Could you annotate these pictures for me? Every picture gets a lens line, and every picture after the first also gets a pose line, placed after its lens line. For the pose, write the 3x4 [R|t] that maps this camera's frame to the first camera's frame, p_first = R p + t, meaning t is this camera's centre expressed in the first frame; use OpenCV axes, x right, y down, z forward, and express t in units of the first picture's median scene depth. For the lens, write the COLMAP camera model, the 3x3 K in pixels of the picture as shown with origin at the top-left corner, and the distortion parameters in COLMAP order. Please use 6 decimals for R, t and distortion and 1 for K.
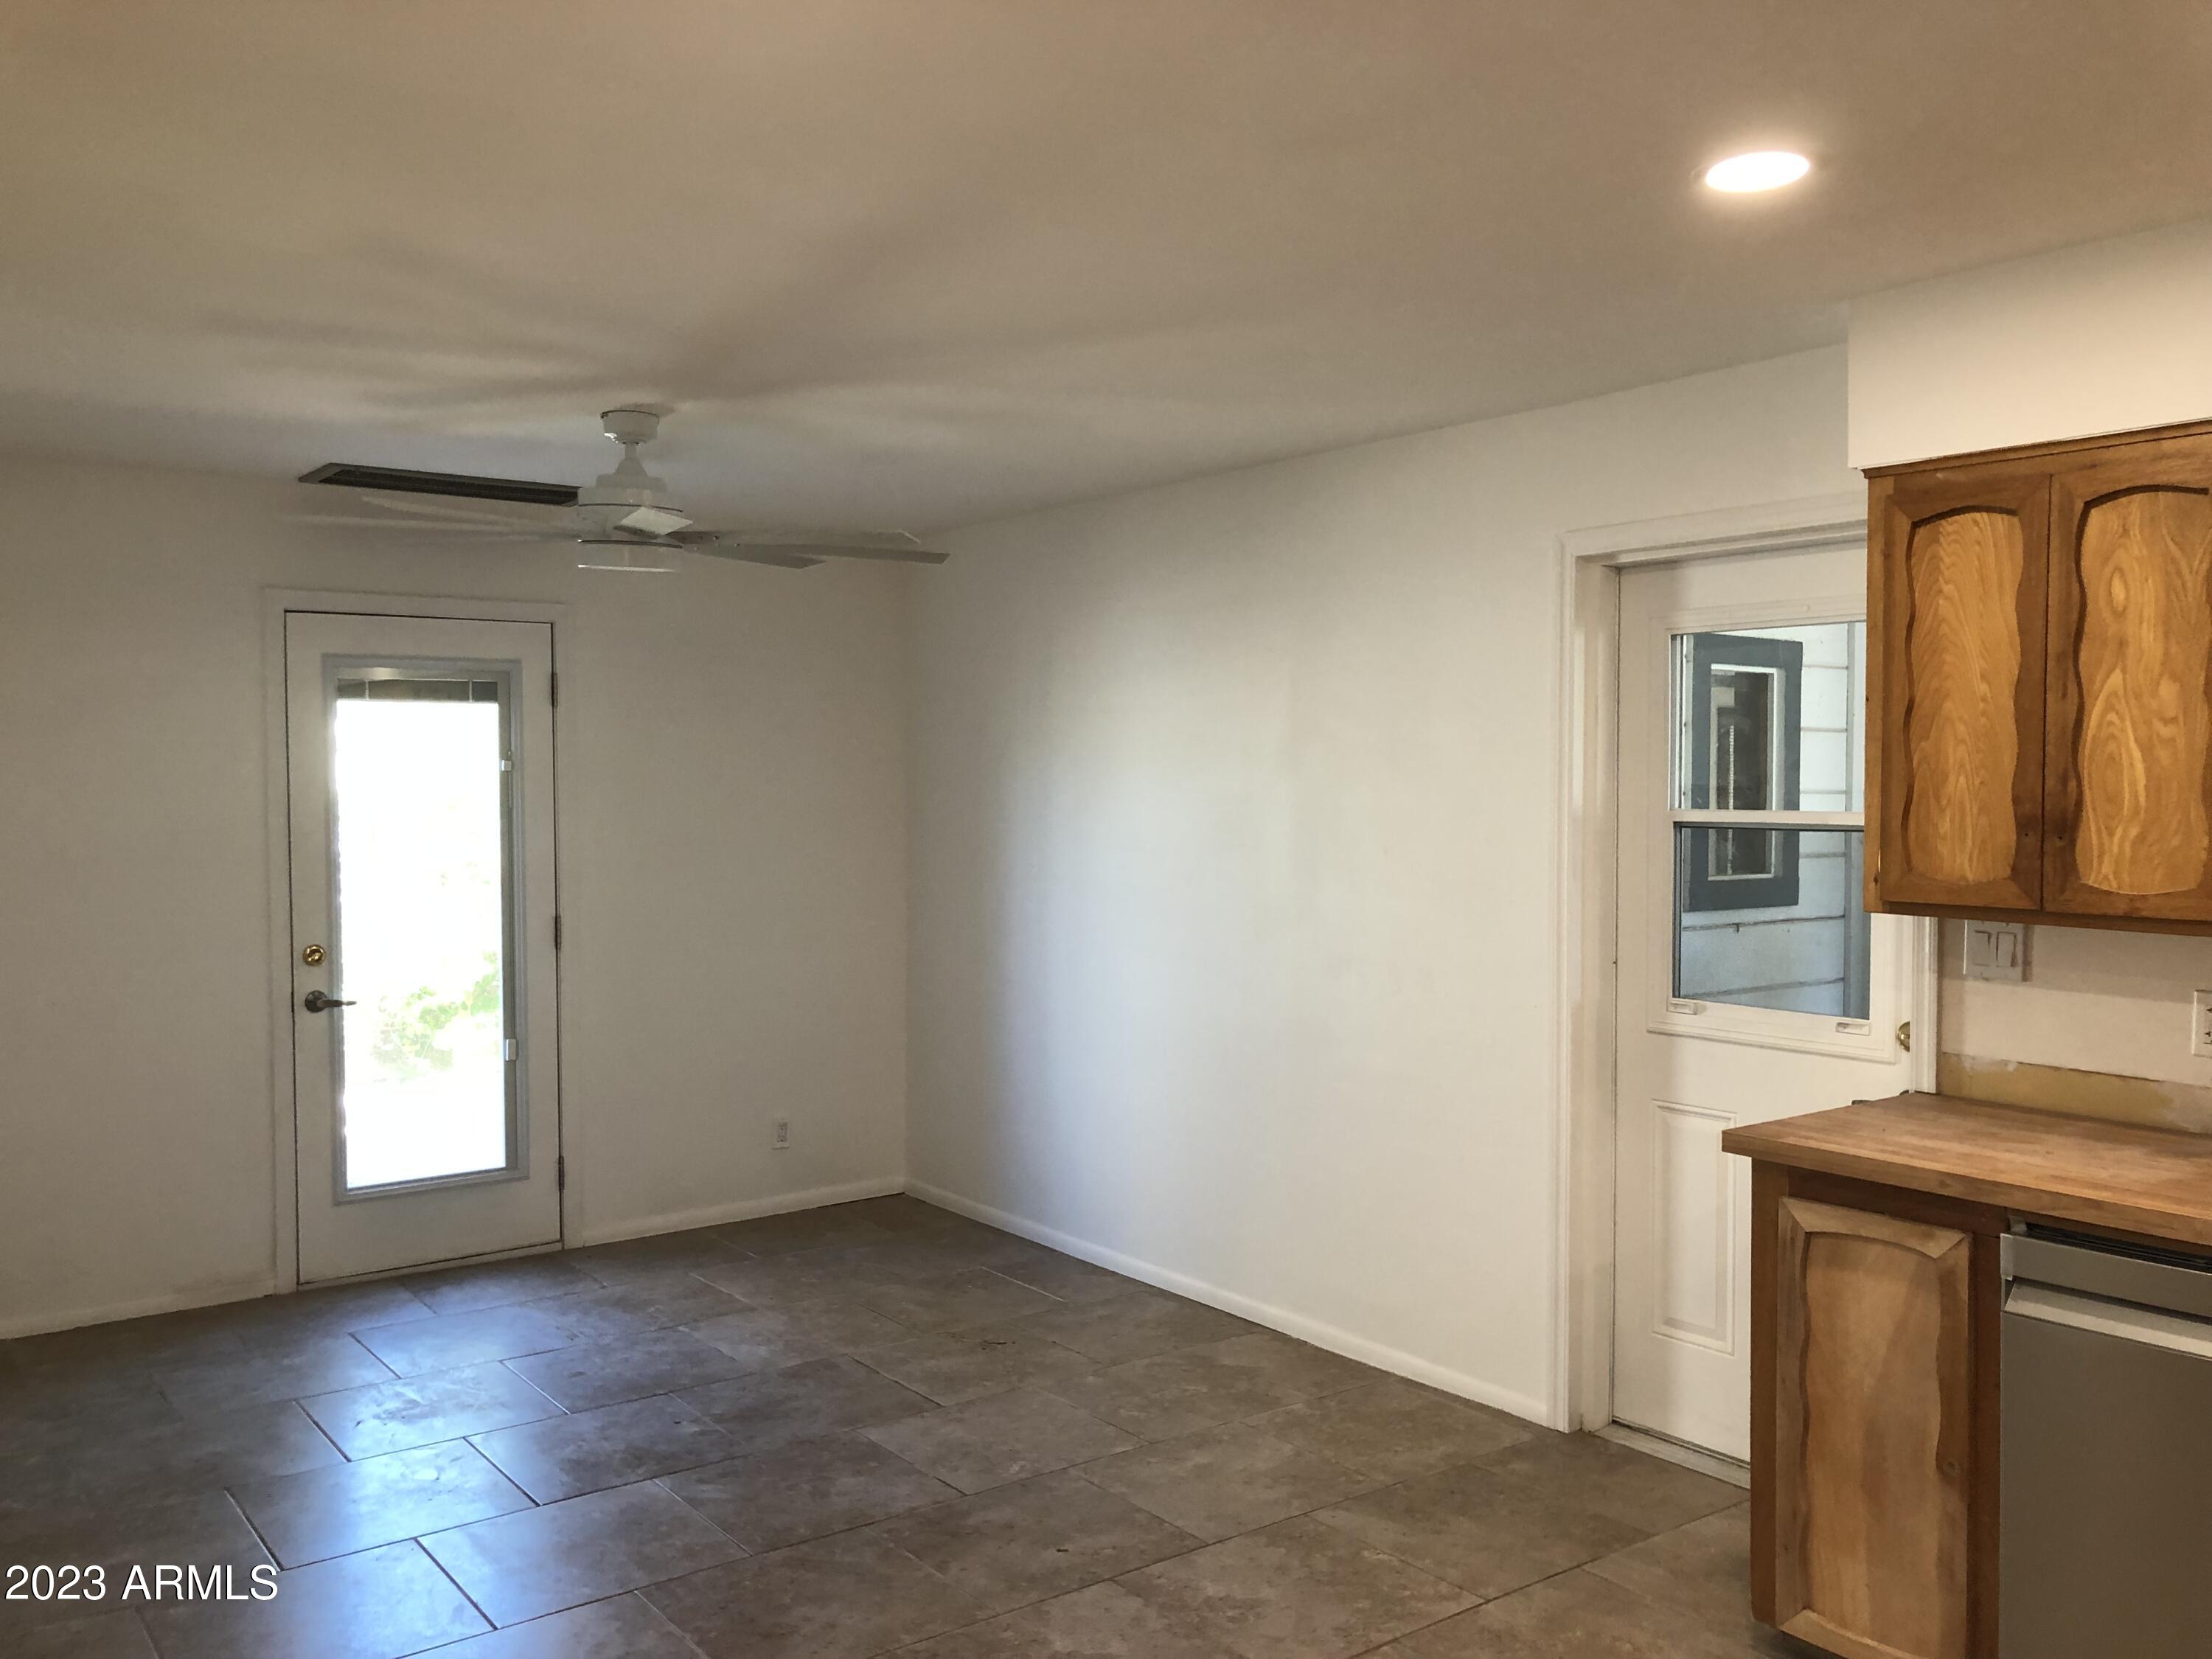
lens RADIAL K [[1810.3, 0, 1115.9], [0, 1810.3, 811.4], [0, 0, 1]] dist [0.010567, -0.019570]
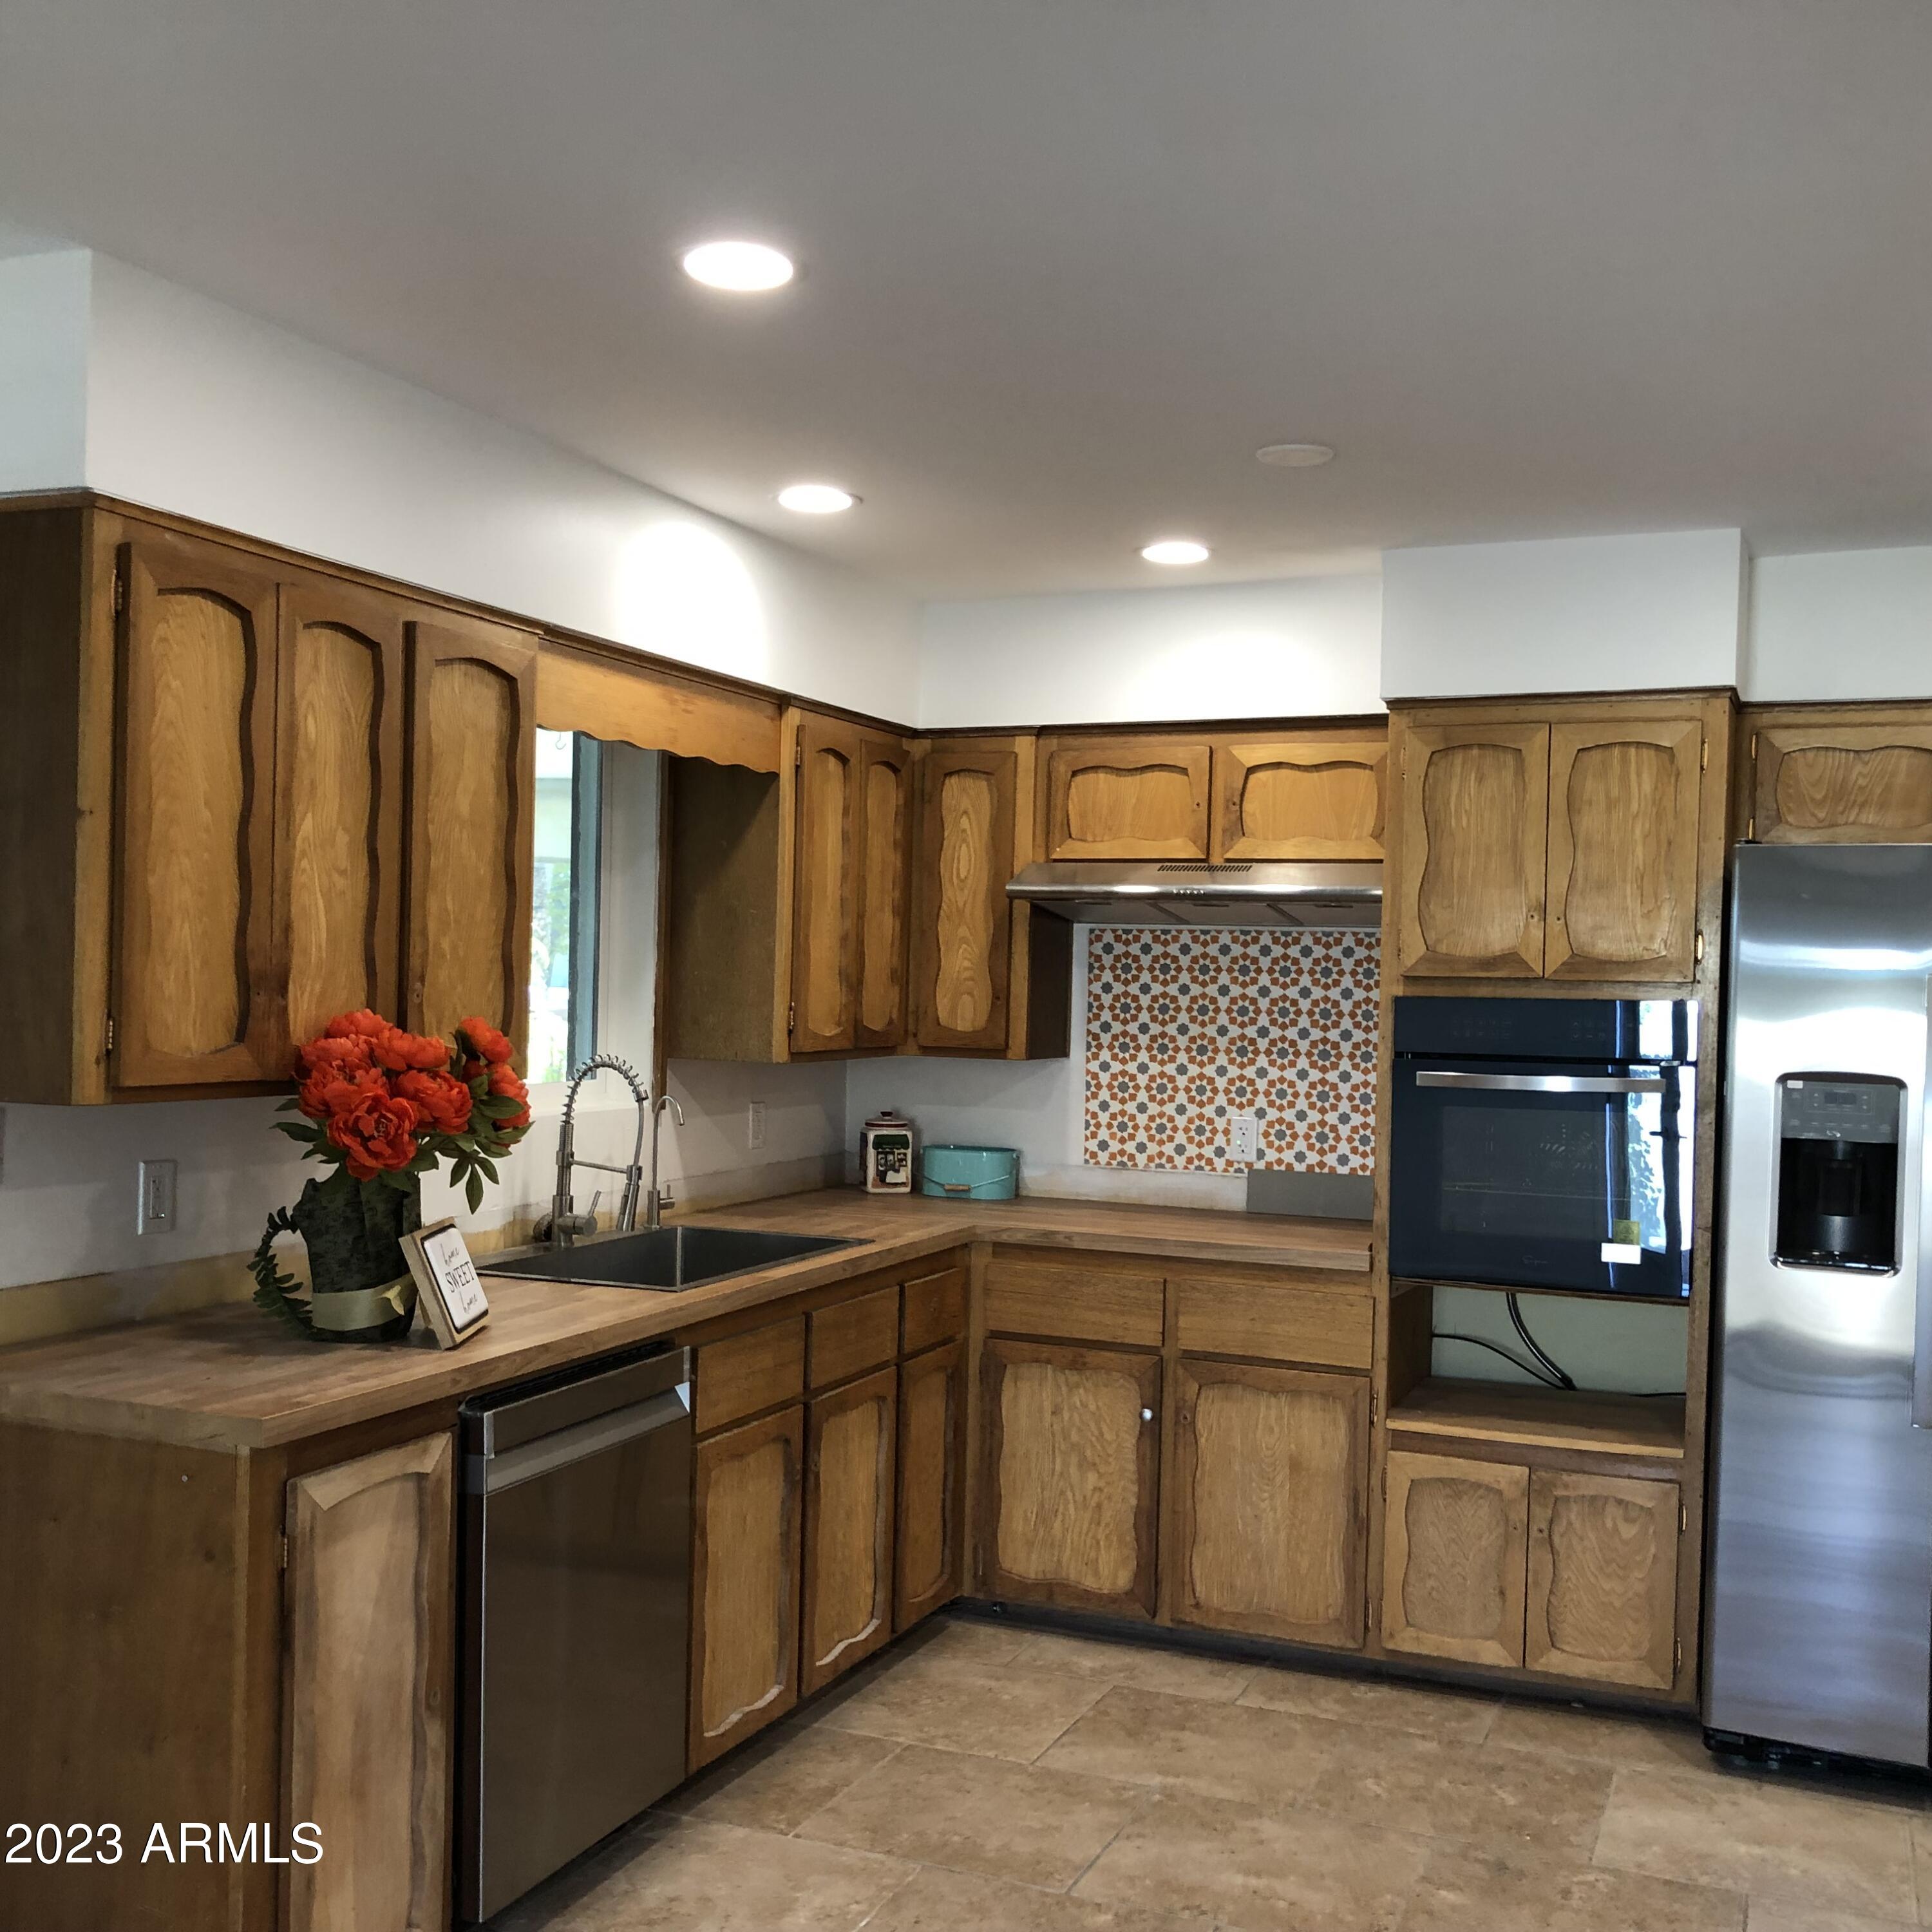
lens RADIAL K [[2102.0, 0, 918.3], [0, 2102.0, 994.4], [0, 0, 1]] dist [0.004315, 0.000000]
pose [[-0.491450, -0.020357, 0.870668, -0.536672], [-0.009791, 0.999793, 0.017850, -0.007752], [-0.870850, 0.000247, -0.491548, 1.249070]]
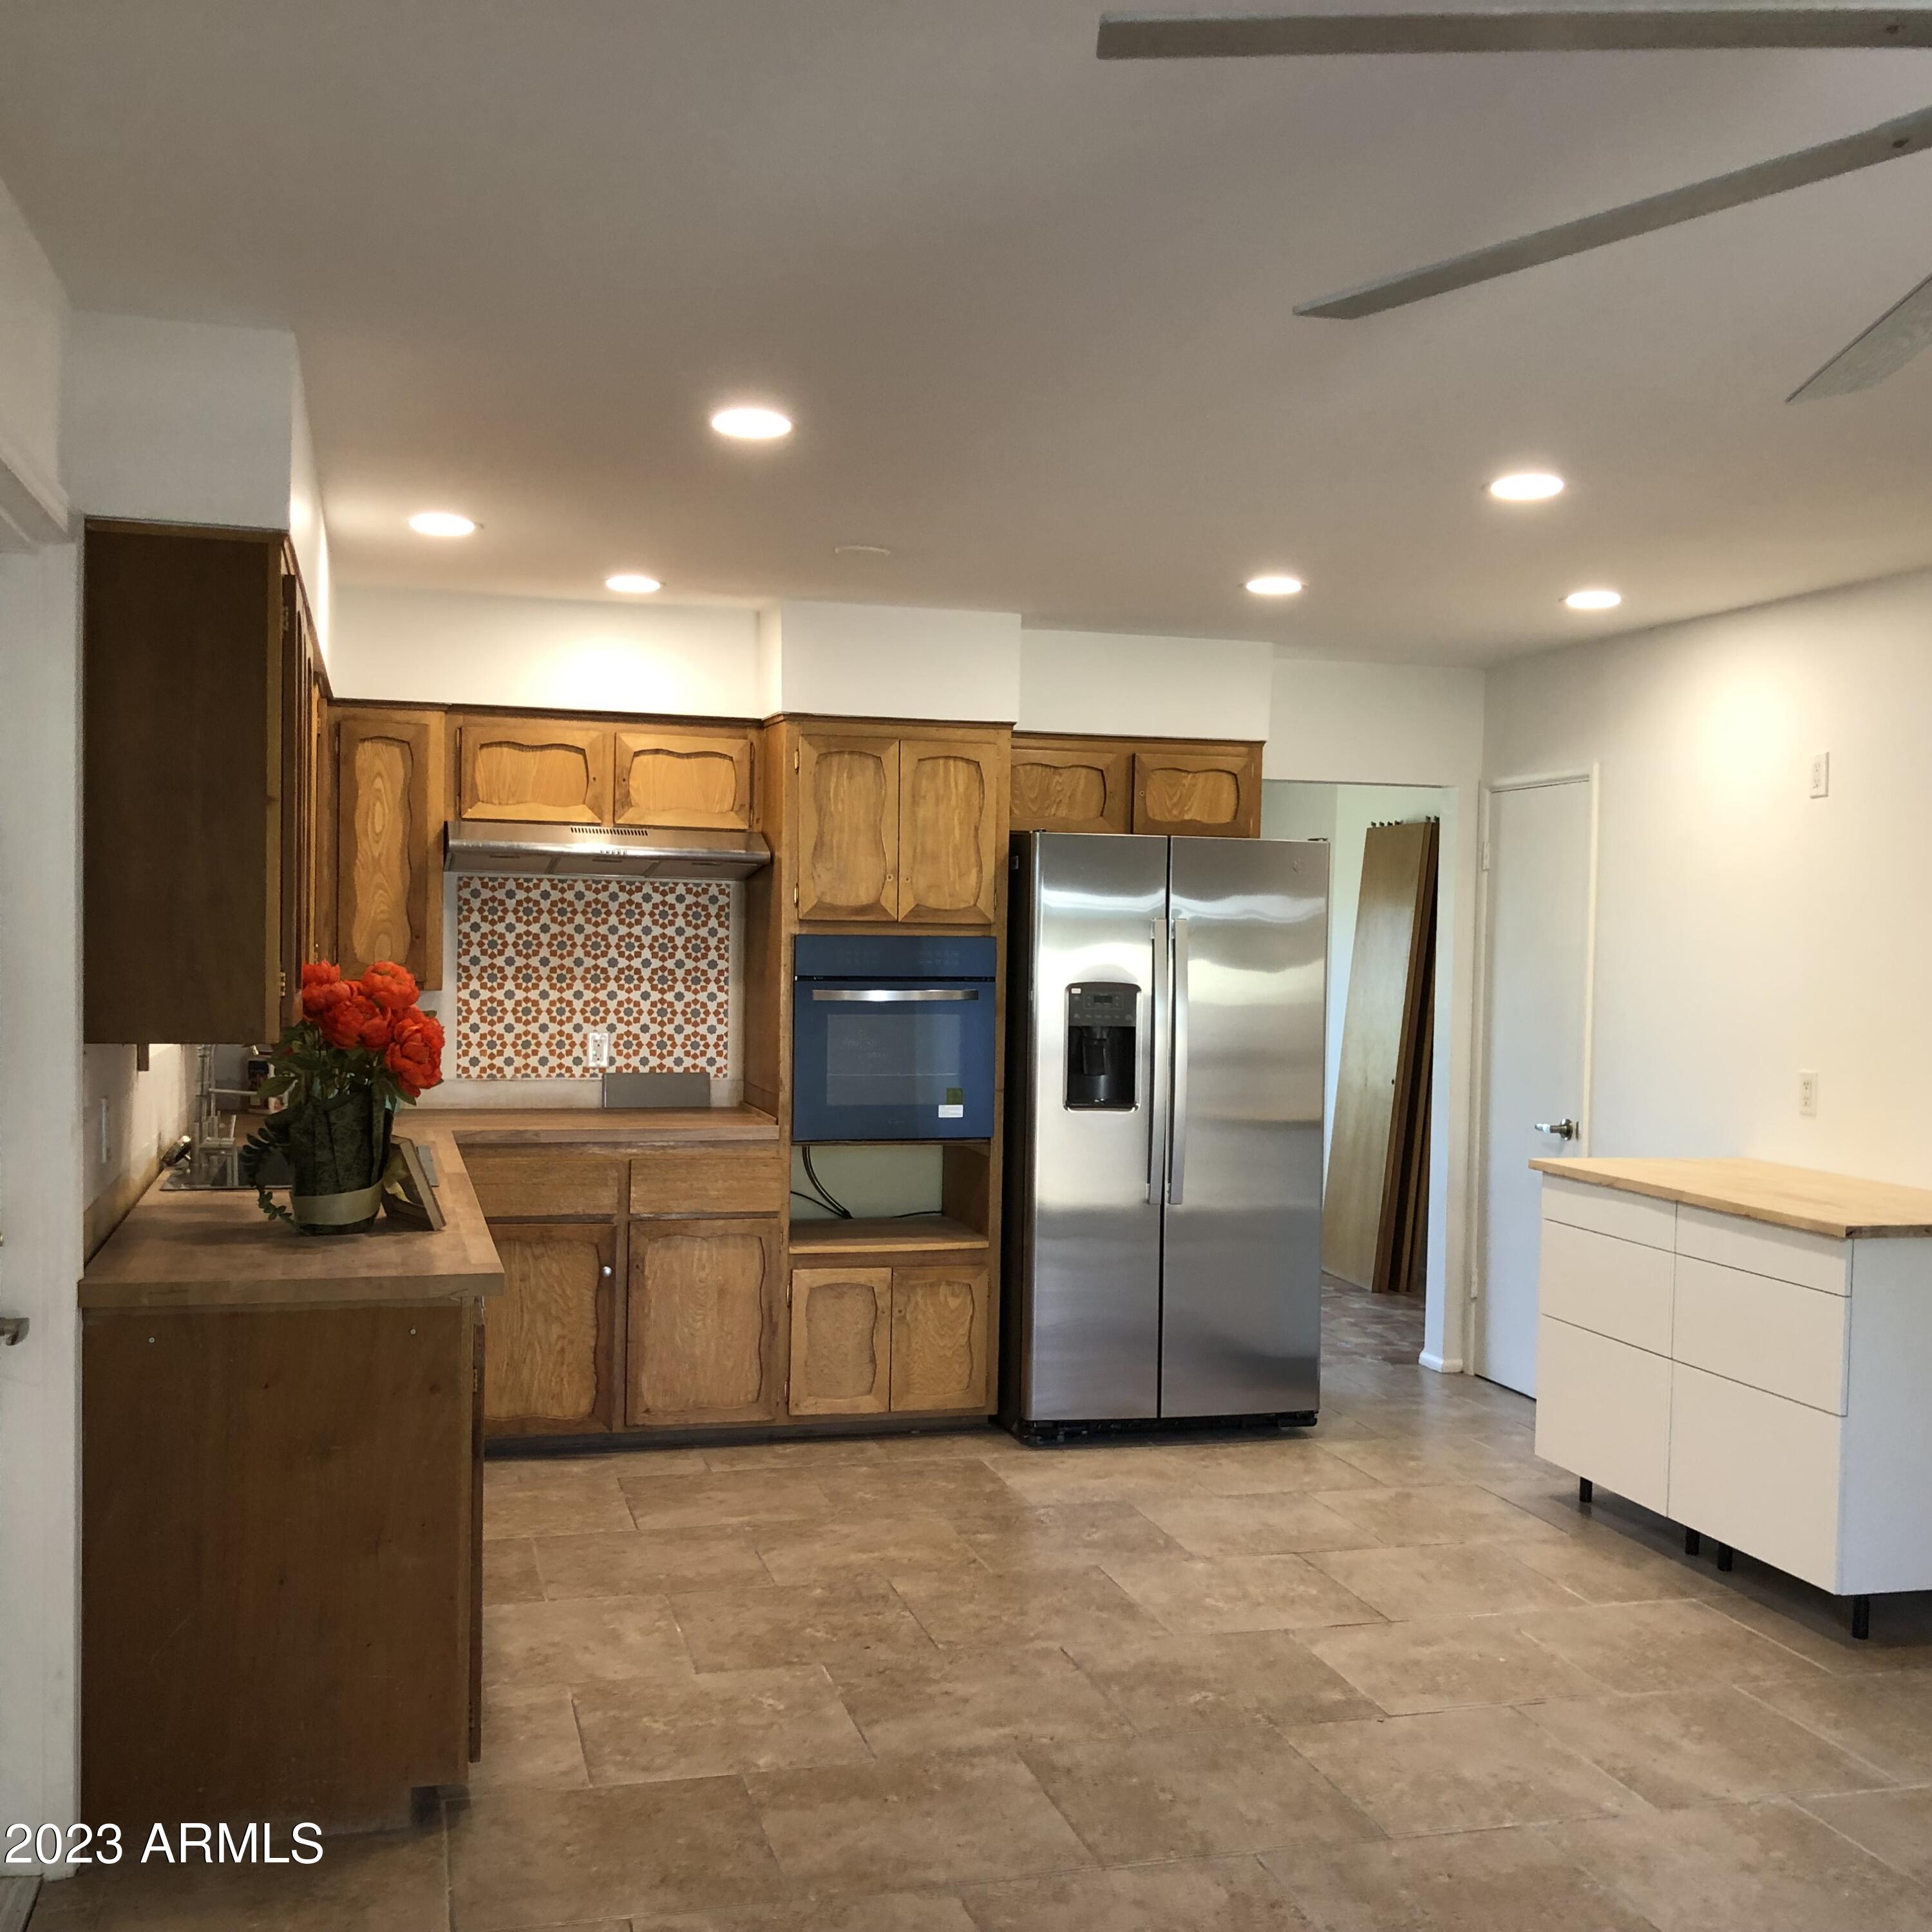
lens RADIAL K [[2102.0, 0, 988.6], [0, 2102.0, 1001.2], [0, 0, 1]] dist [0.004315, 0.000000]
pose [[-0.933833, -0.032364, 0.356242, -0.293784], [-0.015785, 0.998657, 0.049348, -0.021375], [-0.357361, 0.040460, -0.933090, 2.022046]]
